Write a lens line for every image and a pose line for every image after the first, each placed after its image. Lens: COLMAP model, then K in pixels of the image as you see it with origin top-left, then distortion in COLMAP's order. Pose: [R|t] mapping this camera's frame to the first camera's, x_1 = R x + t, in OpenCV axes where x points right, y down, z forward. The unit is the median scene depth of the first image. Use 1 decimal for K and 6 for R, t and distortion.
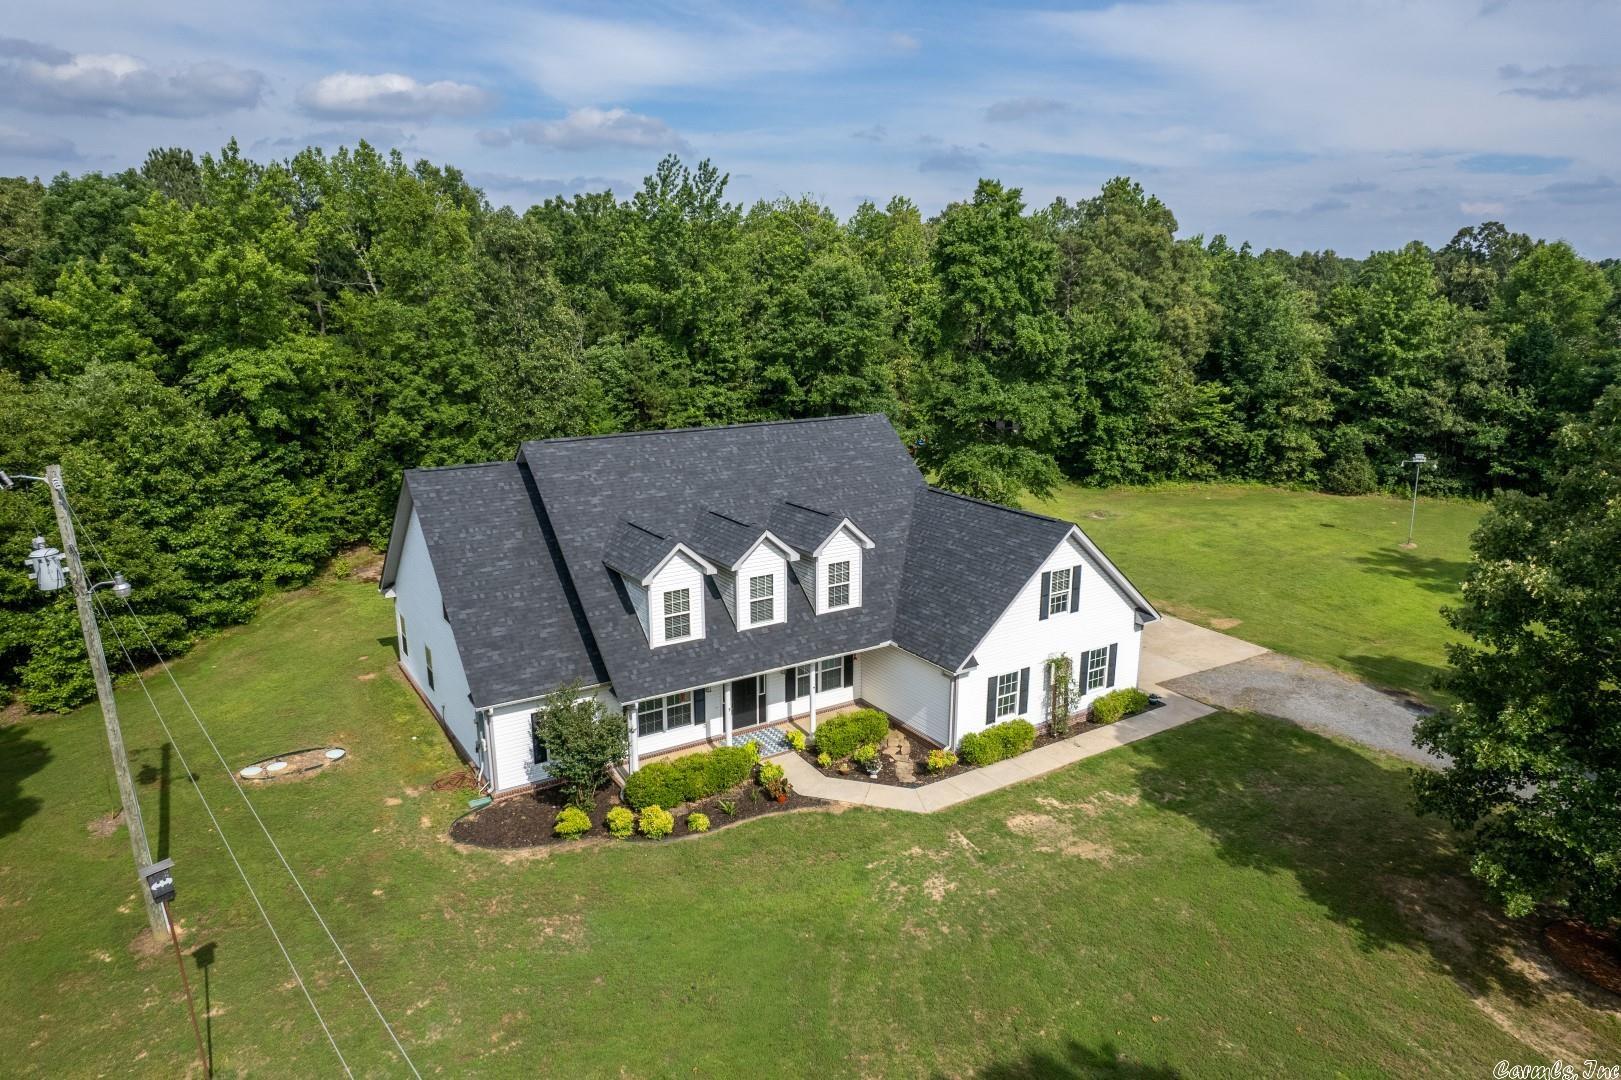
lens RADIAL K [[1020.2, 0, 810.5], [0, 1020.2, 540.0], [0, 0, 1]] dist [-0.100251, 0.085732]
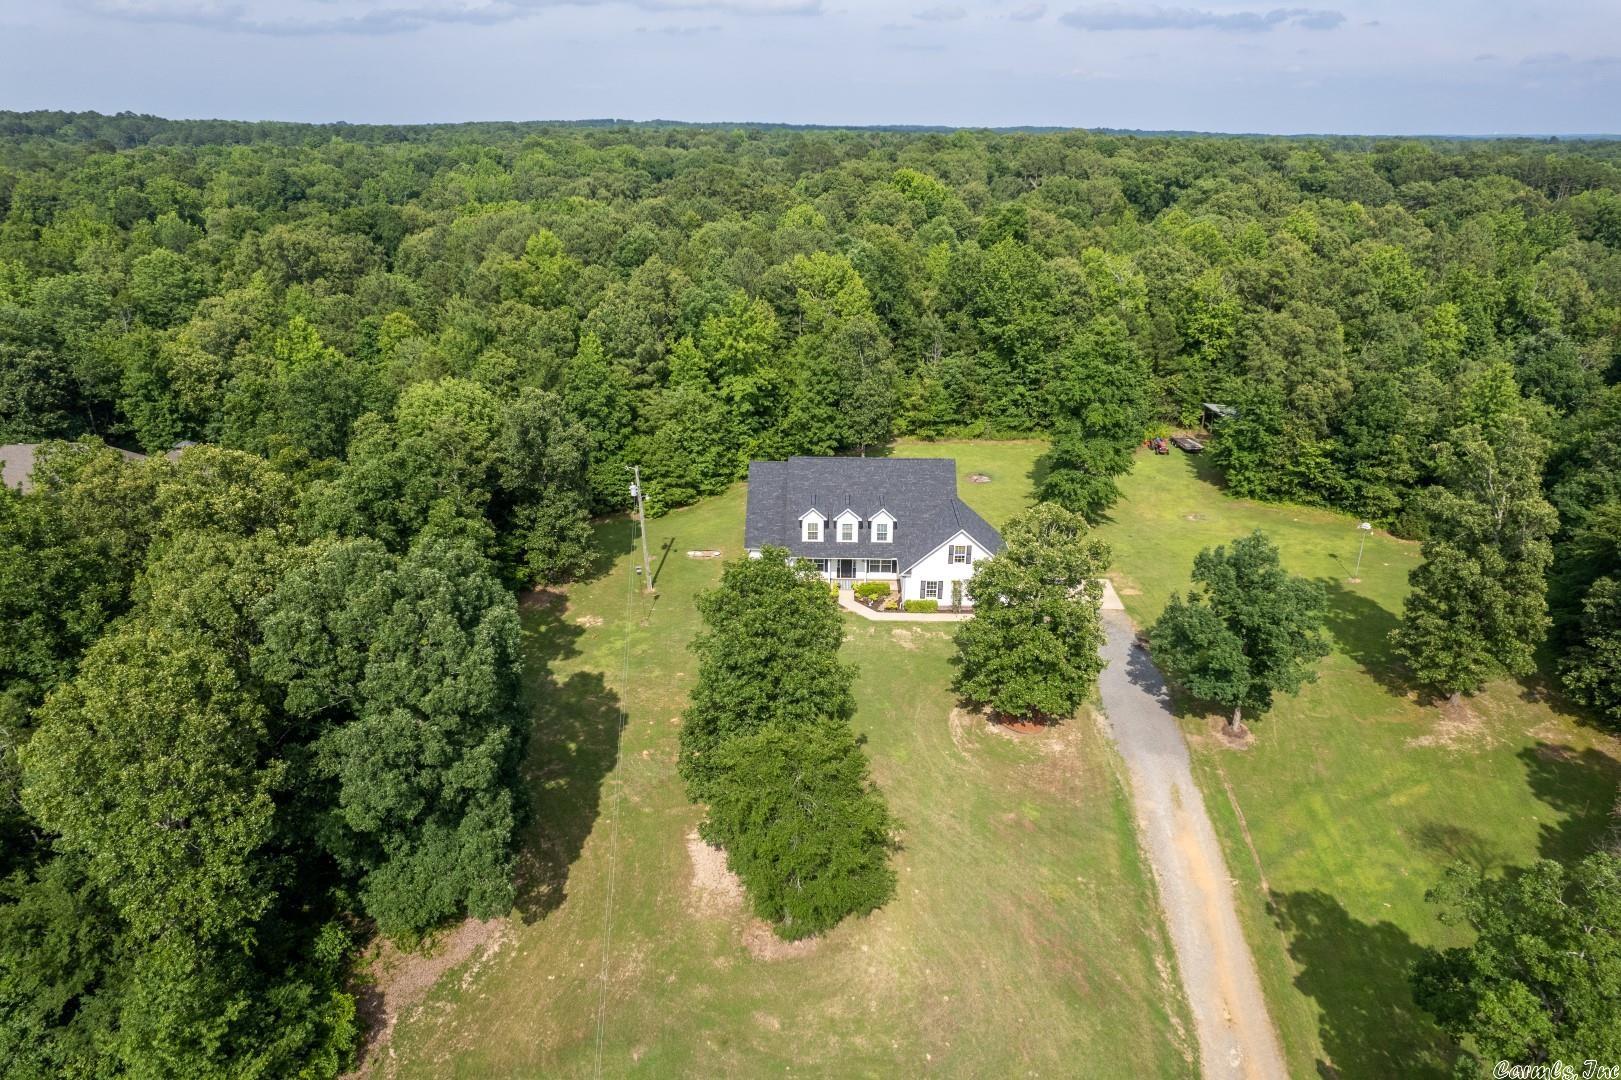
lens RADIAL K [[1020.2, 0, 810.5], [0, 1020.2, 540.0], [0, 0, 1]] dist [-0.100251, 0.085732]
pose [[0.820052, 0.213740, -0.530877, 1.113145], [-0.135627, 0.973795, 0.182561, -0.341174], [0.555986, -0.077708, 0.827551, -1.099958]]
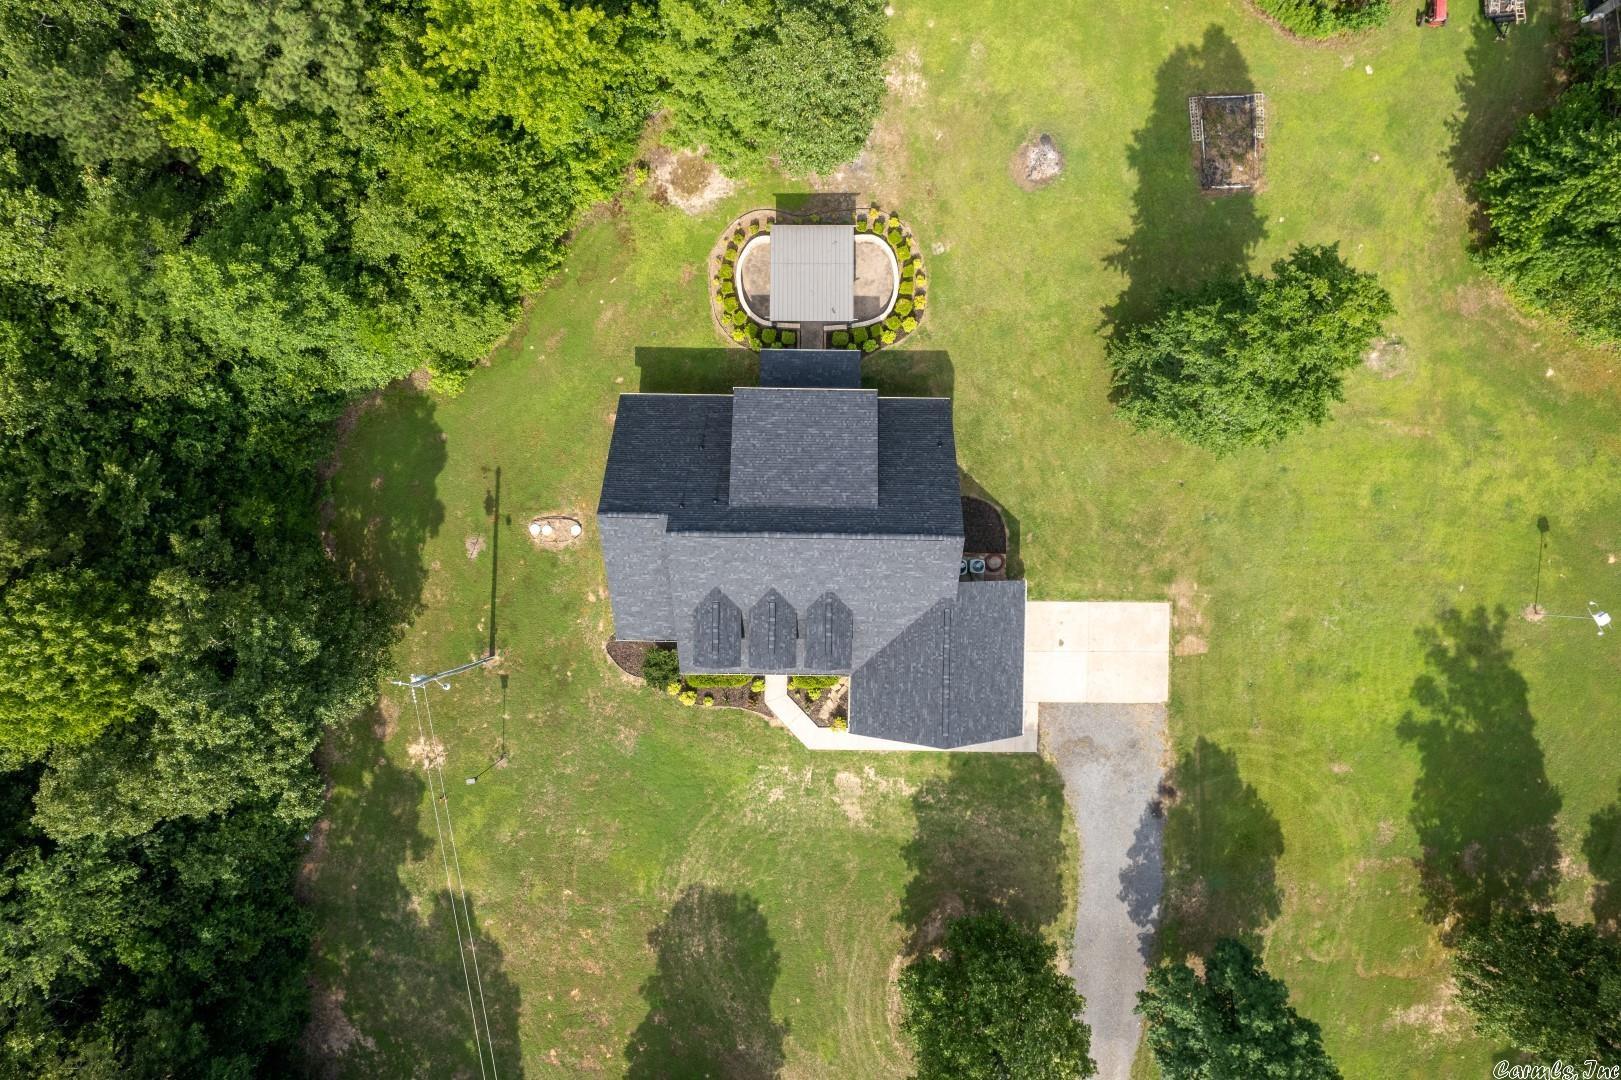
lens RADIAL K [[1020.2, 0, 810.5], [0, 1020.2, 540.0], [0, 0, 1]] dist [-0.100251, 0.085732]
pose [[0.830653, 0.556642, -0.012826, -0.070614], [-0.137638, 0.227604, 0.963977, -1.403997], [0.539510, -0.798965, 0.265675, 0.617602]]
